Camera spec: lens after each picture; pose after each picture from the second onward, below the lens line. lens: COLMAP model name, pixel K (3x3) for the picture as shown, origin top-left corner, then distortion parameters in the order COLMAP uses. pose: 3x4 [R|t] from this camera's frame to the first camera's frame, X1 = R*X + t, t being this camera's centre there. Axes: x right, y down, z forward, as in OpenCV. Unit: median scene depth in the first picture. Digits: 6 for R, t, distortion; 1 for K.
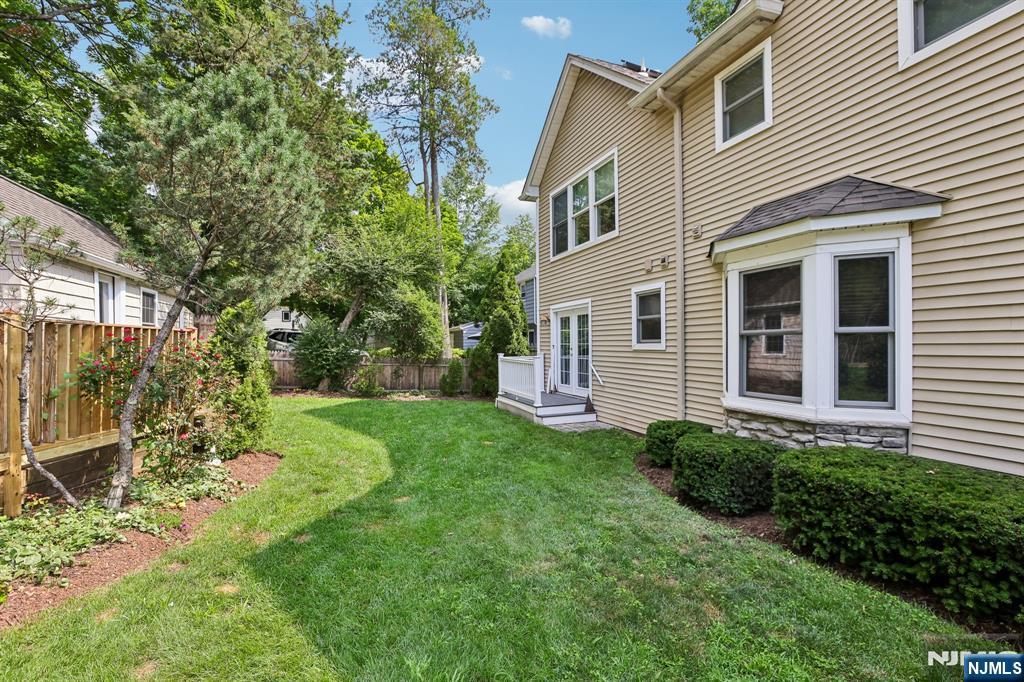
lens RADIAL K [[470.8, 0, 507.8], [0, 470.8, 339.7], [0, 0, 1]] dist [-0.020657, 0.000226]
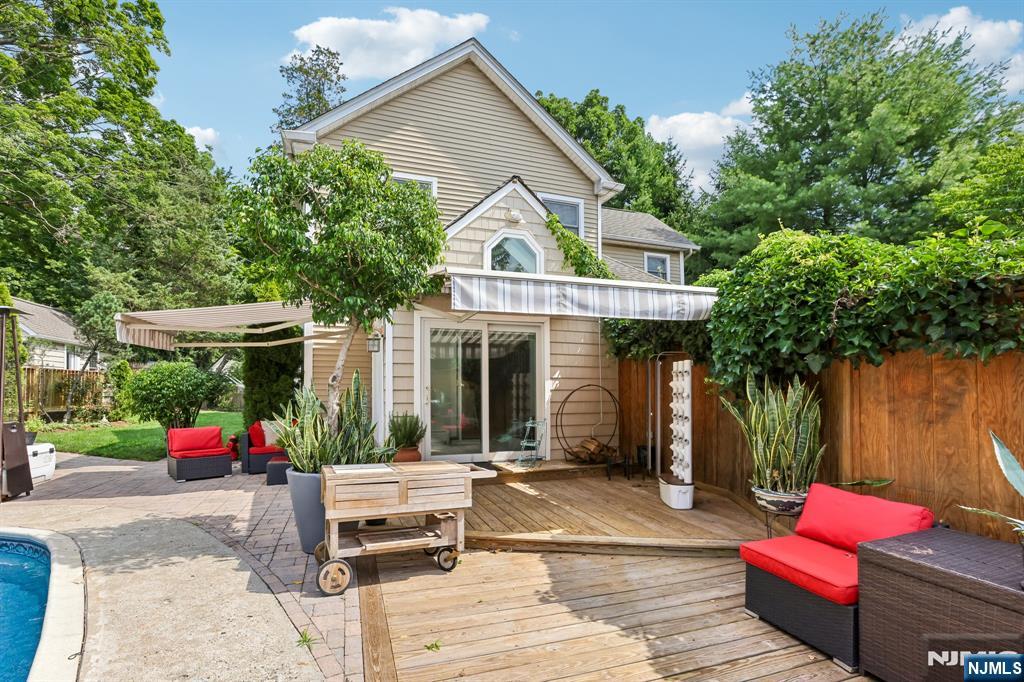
lens RADIAL K [[470.8, 0, 511.8], [0, 470.8, 380.0], [0, 0, 1]] dist [-0.020657, 0.000226]
pose [[0.999485, -0.000568, 0.032086, 2.301879], [0.000936, 0.999934, -0.011452, 0.075097], [-0.032078, 0.011476, 0.999419, -2.478133]]
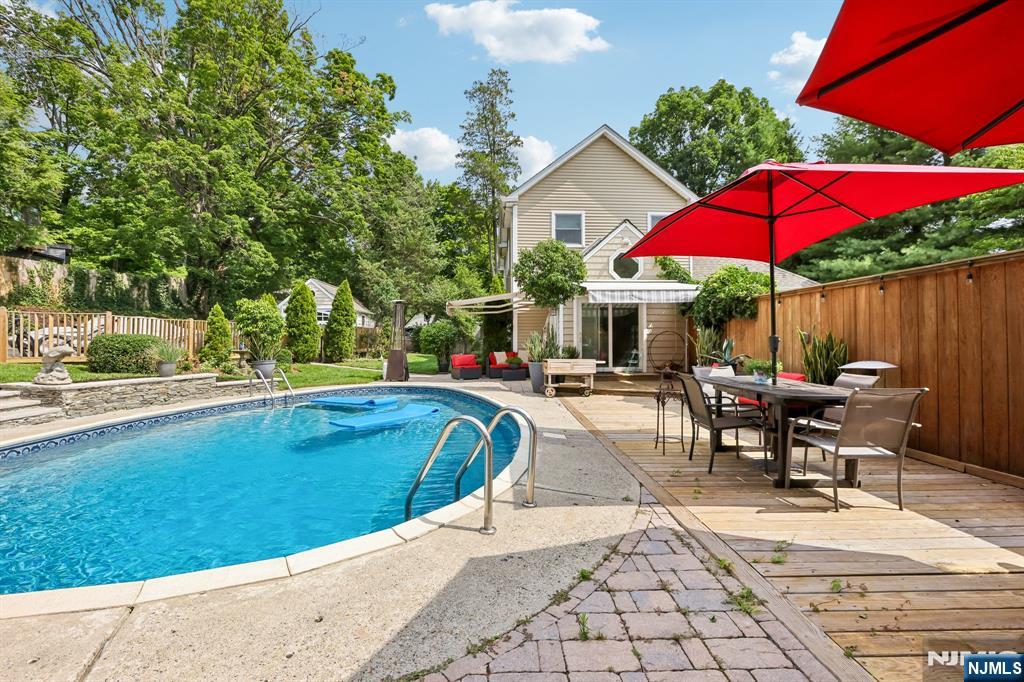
lens RADIAL K [[470.8, 0, 509.3], [0, 470.8, 338.4], [0, 0, 1]] dist [-0.020657, 0.000226]
pose [[0.956775, -0.006449, -0.290758, 2.536804], [0.005867, 0.999979, -0.002872, 0.124300], [0.290770, 0.001042, 0.956792, -4.080279]]
